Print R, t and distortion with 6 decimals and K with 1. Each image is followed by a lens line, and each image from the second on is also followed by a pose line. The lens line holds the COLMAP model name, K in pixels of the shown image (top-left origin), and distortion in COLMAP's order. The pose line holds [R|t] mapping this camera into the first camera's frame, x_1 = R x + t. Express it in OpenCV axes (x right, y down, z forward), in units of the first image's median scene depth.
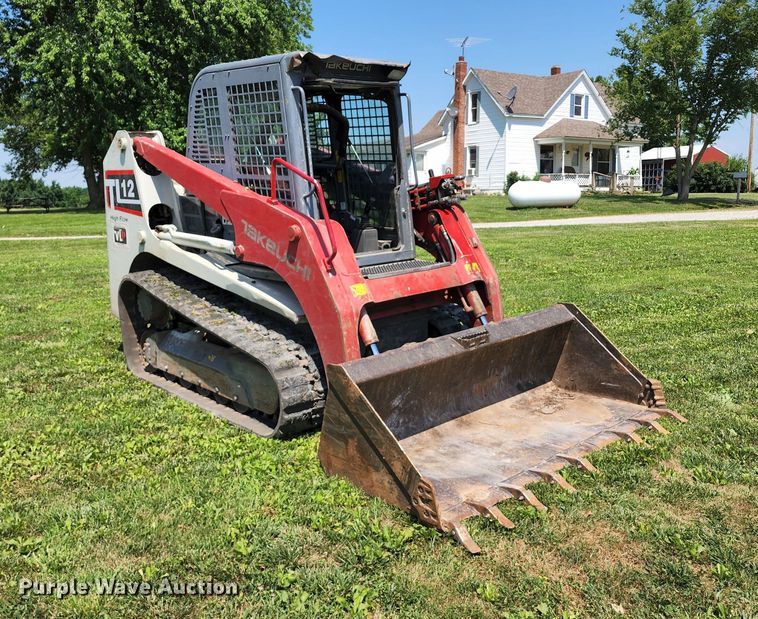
lens RADIAL K [[741.1, 0, 379.0], [0, 741.1, 309.5], [0, 0, 1]] dist [0.045029, -0.015723]
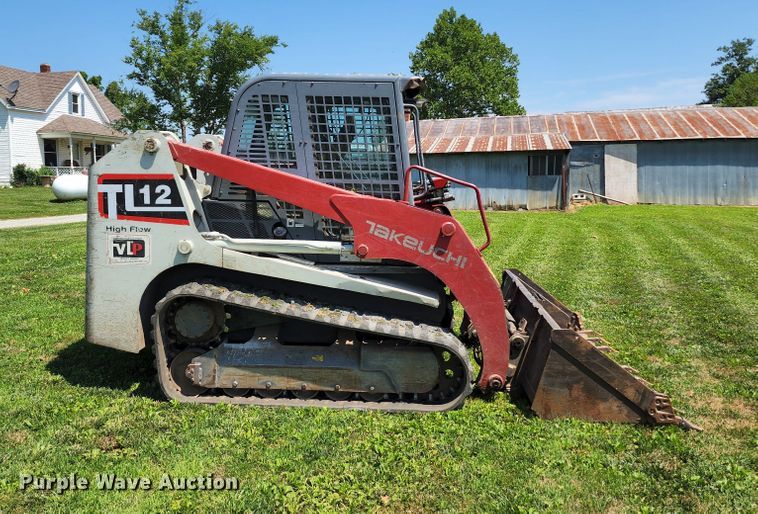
lens RADIAL K [[662.4, 0, 376.9], [0, 662.4, 239.6], [0, 0, 1]] dist [0.063353, -0.012385]
pose [[0.719656, -0.072854, 0.690498, -0.675344], [0.121377, 0.992367, -0.021799, -0.056863], [-0.683639, 0.099499, 0.723006, 0.236478]]
